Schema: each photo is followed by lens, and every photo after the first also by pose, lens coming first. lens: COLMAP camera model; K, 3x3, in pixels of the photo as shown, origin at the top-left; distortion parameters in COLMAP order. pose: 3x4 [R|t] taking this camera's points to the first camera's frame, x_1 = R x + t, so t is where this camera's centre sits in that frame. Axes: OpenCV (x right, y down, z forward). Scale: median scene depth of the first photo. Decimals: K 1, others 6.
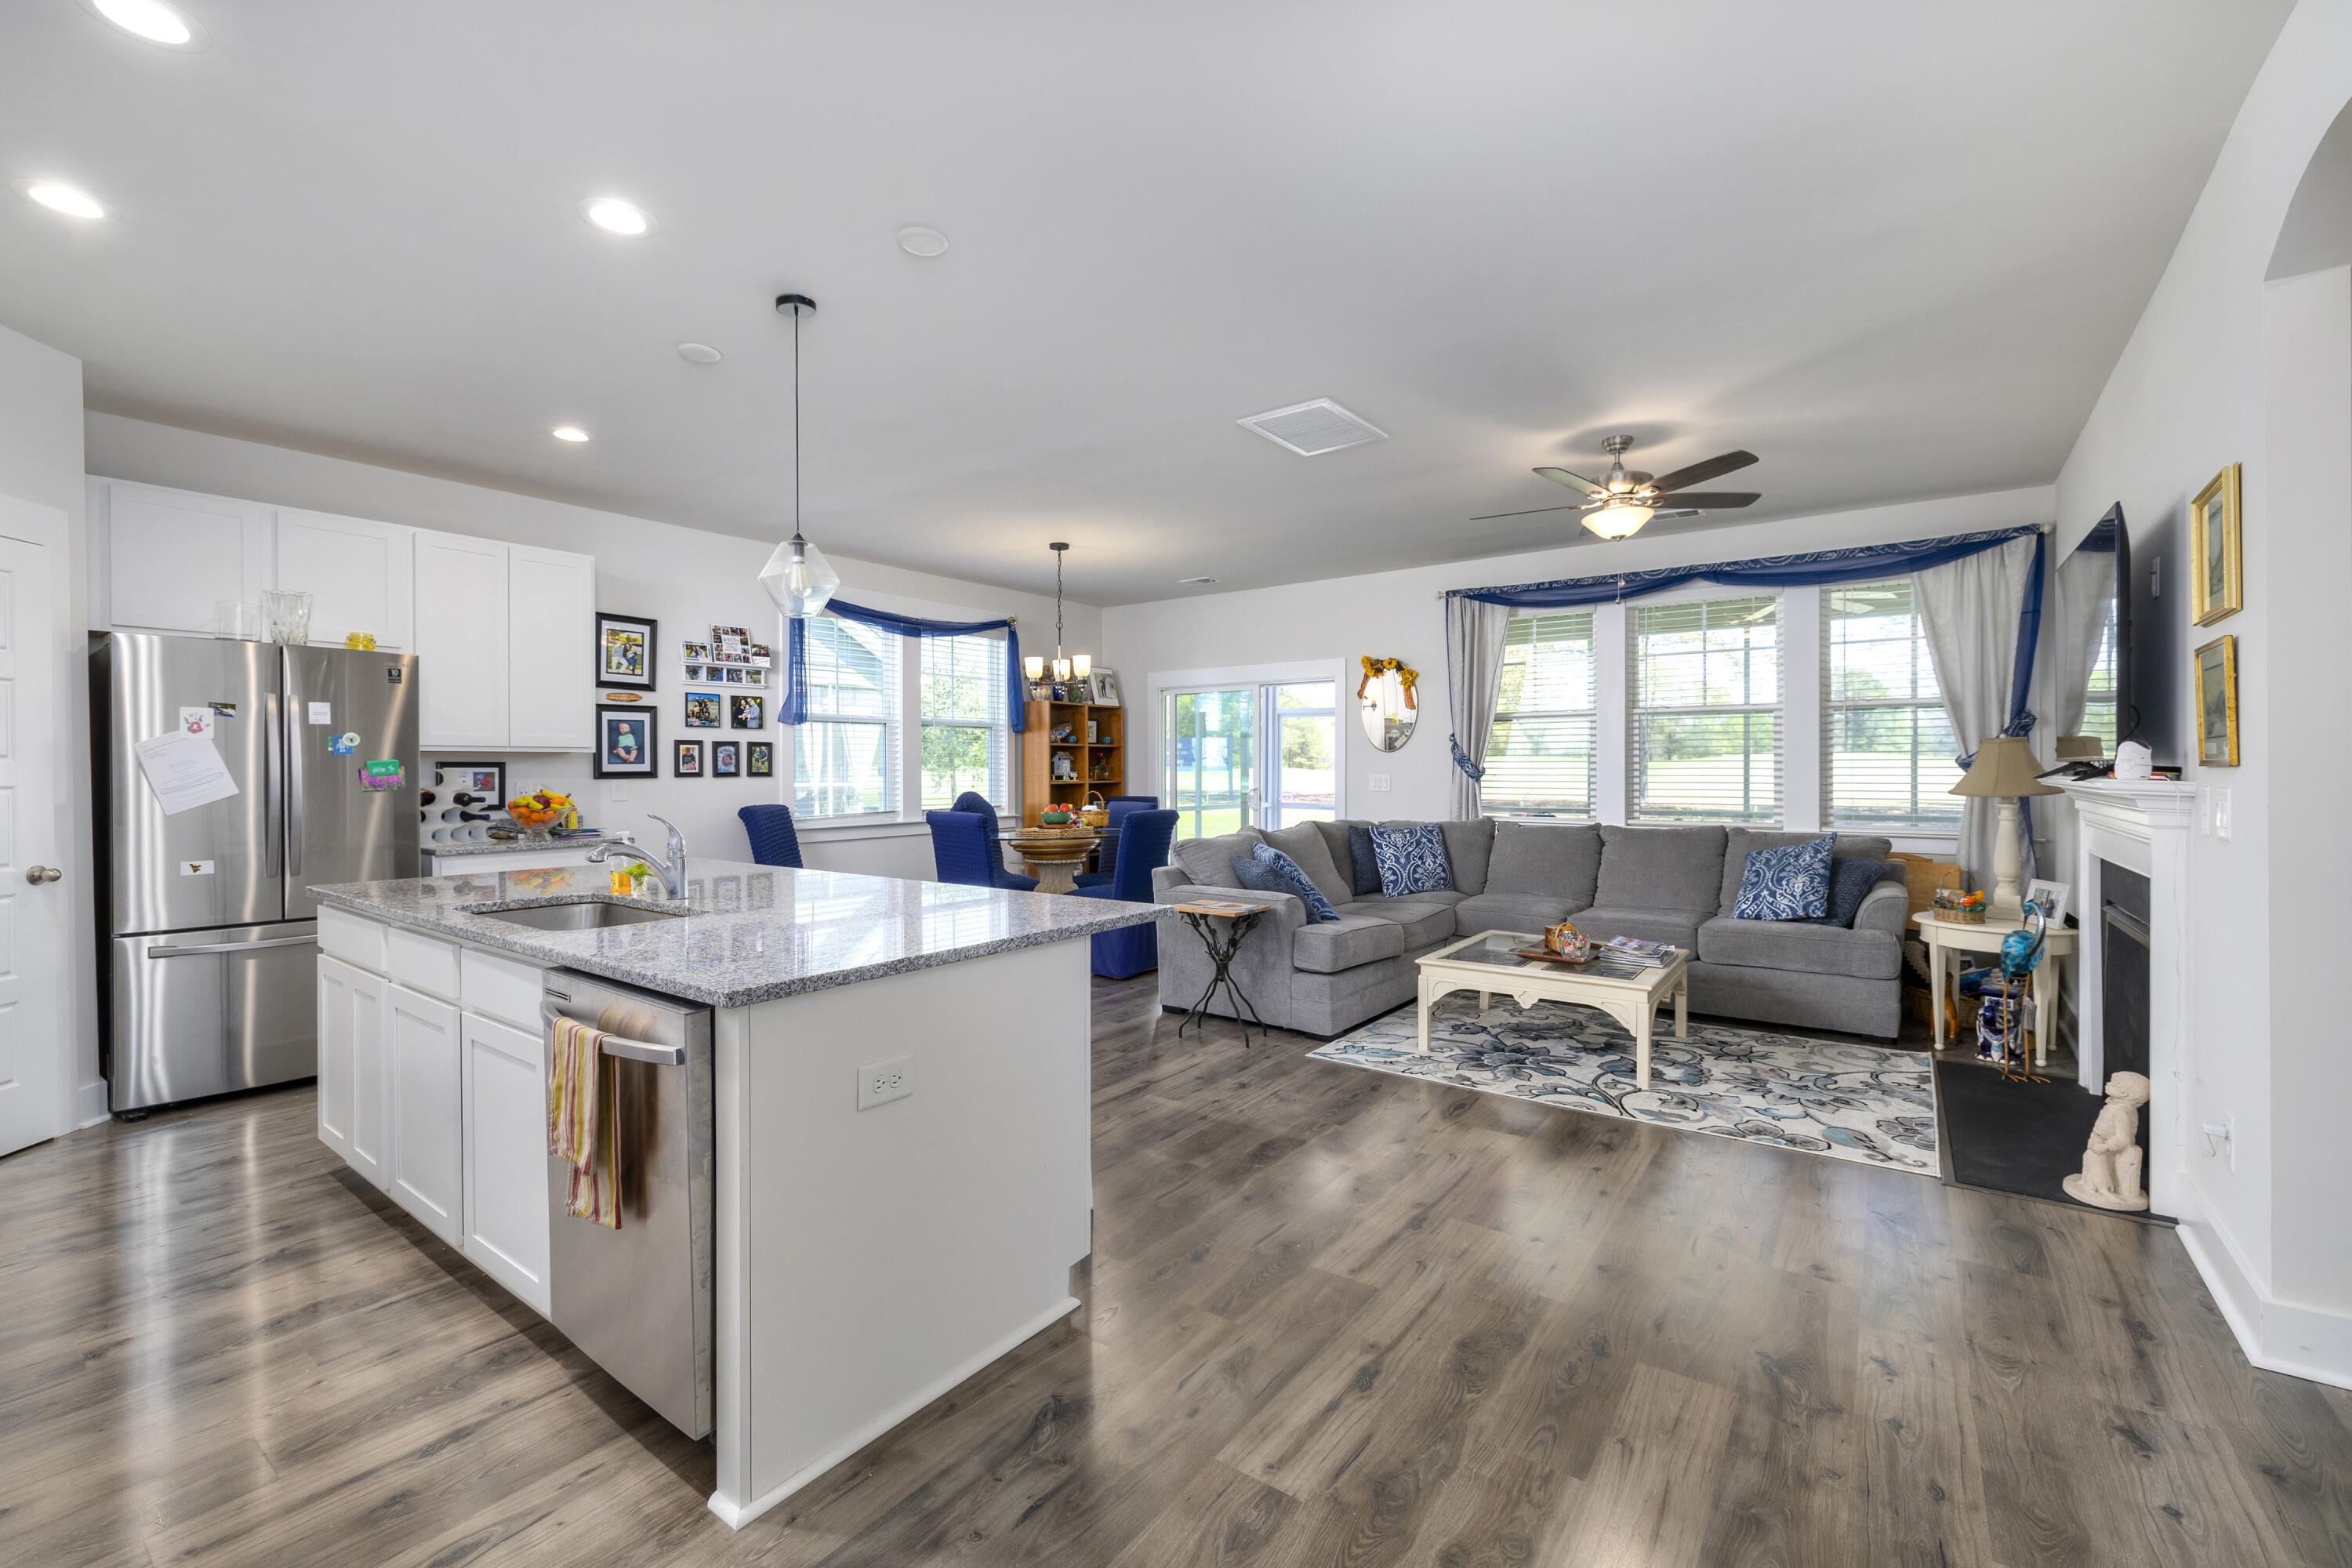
lens RADIAL K [[1001.6, 0, 1189.9], [0, 1001.6, 782.0], [0, 0, 1]] dist [0.001451, -0.000414]
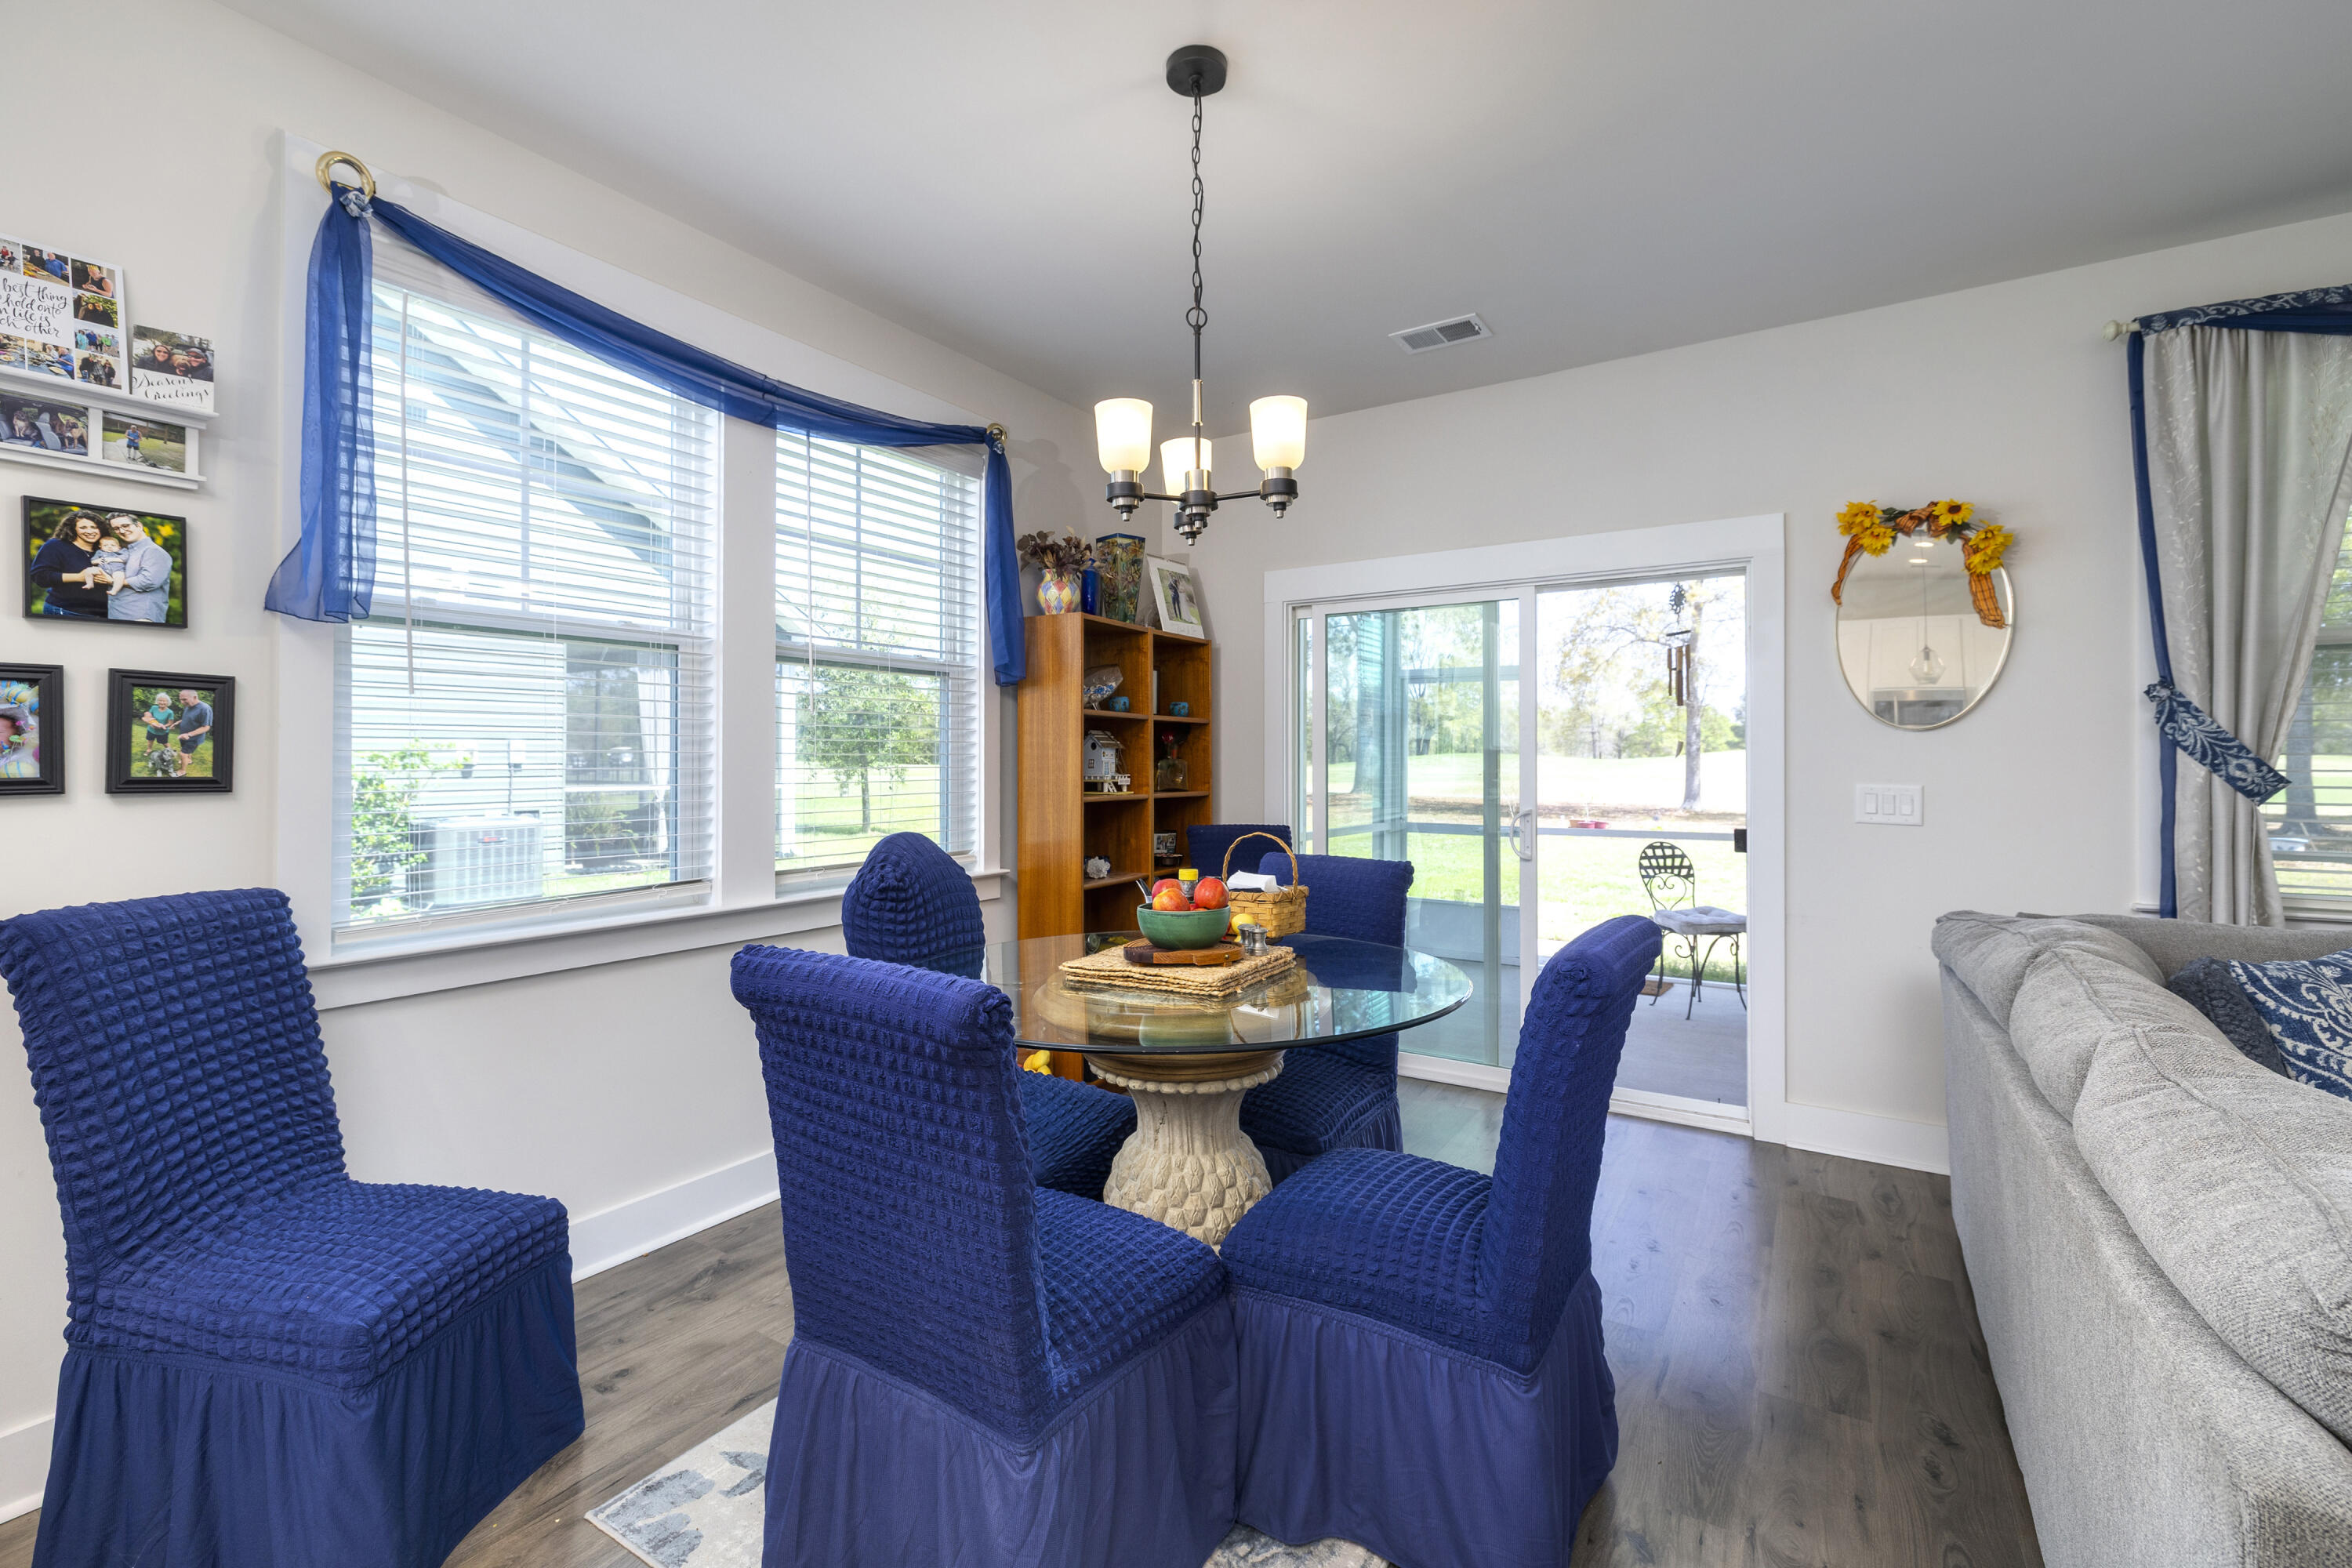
lens RADIAL K [[1001.6, 0, 1159.7], [0, 1001.6, 744.0], [0, 0, 1]] dist [0.001451, -0.000414]
pose [[0.998824, 0.005057, 0.048228, -0.133853], [-0.003366, 0.999379, -0.035086, -0.008667], [-0.048376, 0.034883, 0.998220, 0.591557]]
